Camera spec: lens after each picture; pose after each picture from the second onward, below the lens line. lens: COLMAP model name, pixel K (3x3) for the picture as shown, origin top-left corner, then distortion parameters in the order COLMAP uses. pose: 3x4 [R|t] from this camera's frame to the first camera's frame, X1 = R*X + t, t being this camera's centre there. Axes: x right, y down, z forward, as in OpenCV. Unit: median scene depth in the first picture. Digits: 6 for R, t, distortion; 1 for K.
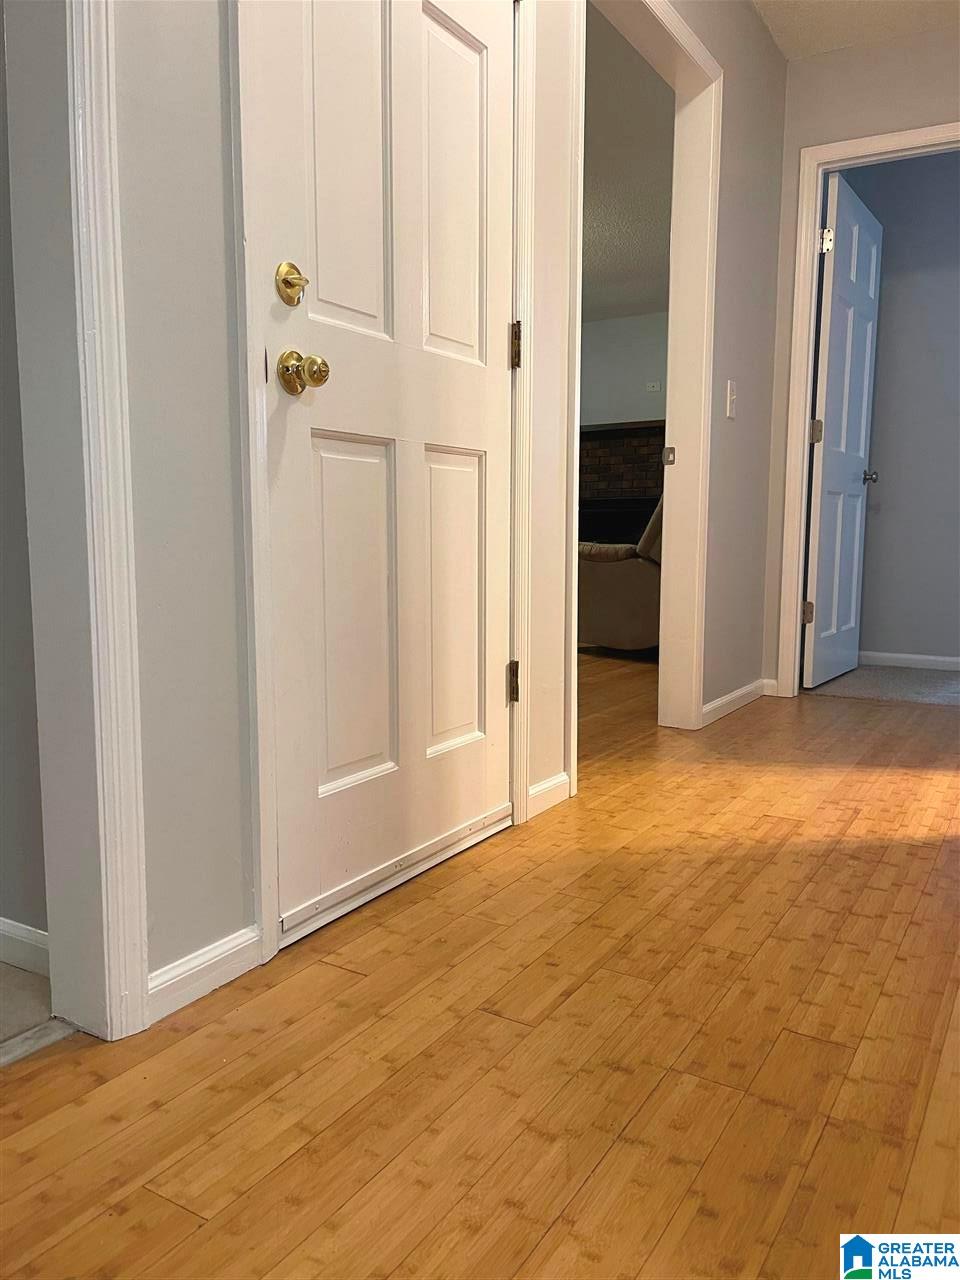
lens RADIAL K [[984.1, 0, 480.0], [0, 984.1, 640.0], [0, 0, 1]] dist [0.070055, -0.099082]
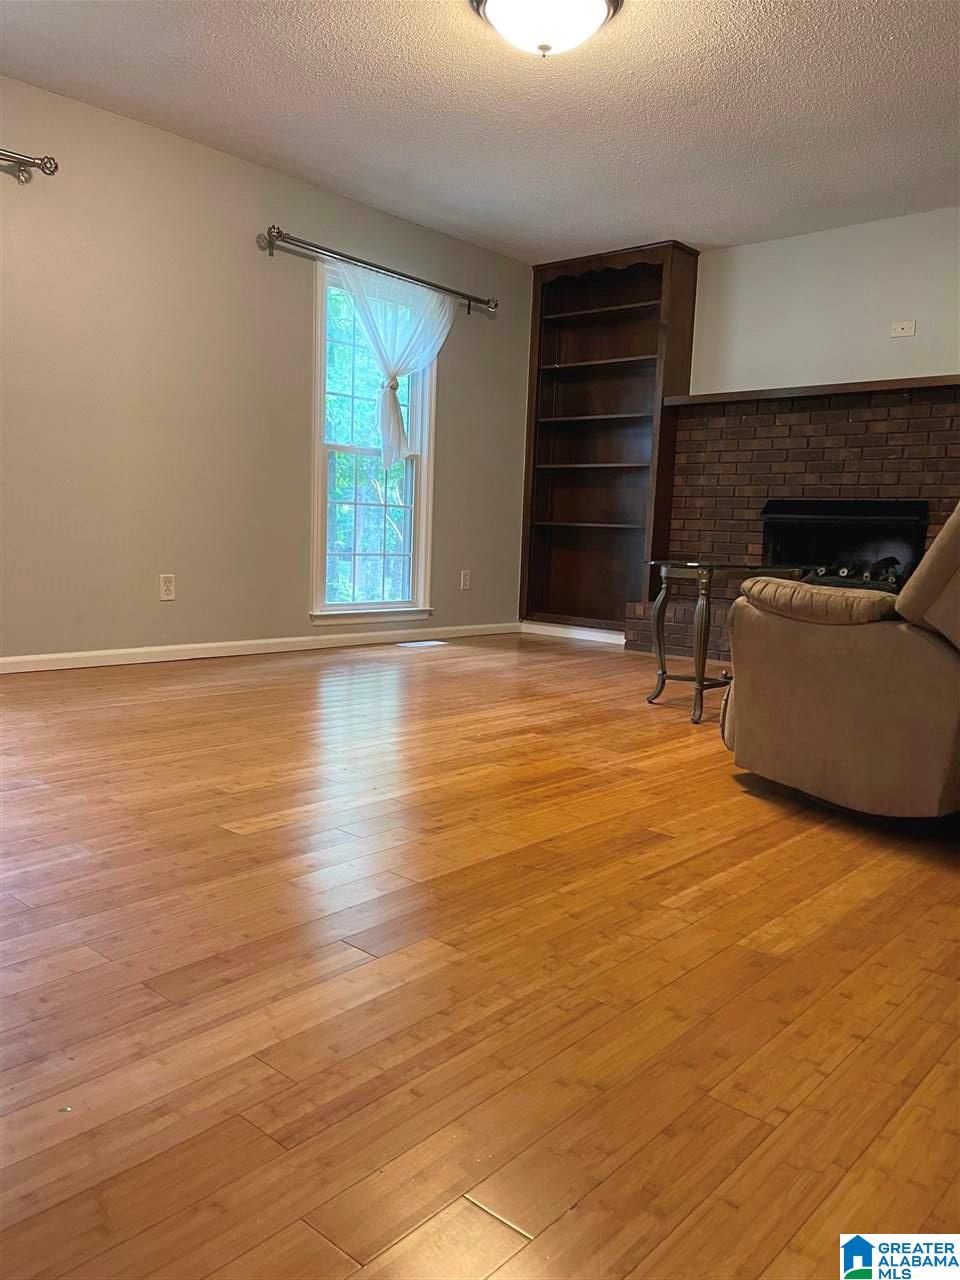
lens RADIAL K [[984.1, 0, 480.0], [0, 984.1, 640.0], [0, 0, 1]] dist [0.070055, -0.099082]
pose [[0.982480, 0.059099, -0.176750, 0.049082], [-0.058901, 0.998243, 0.006373, -0.064967], [0.176817, 0.004149, 0.984235, 0.494827]]
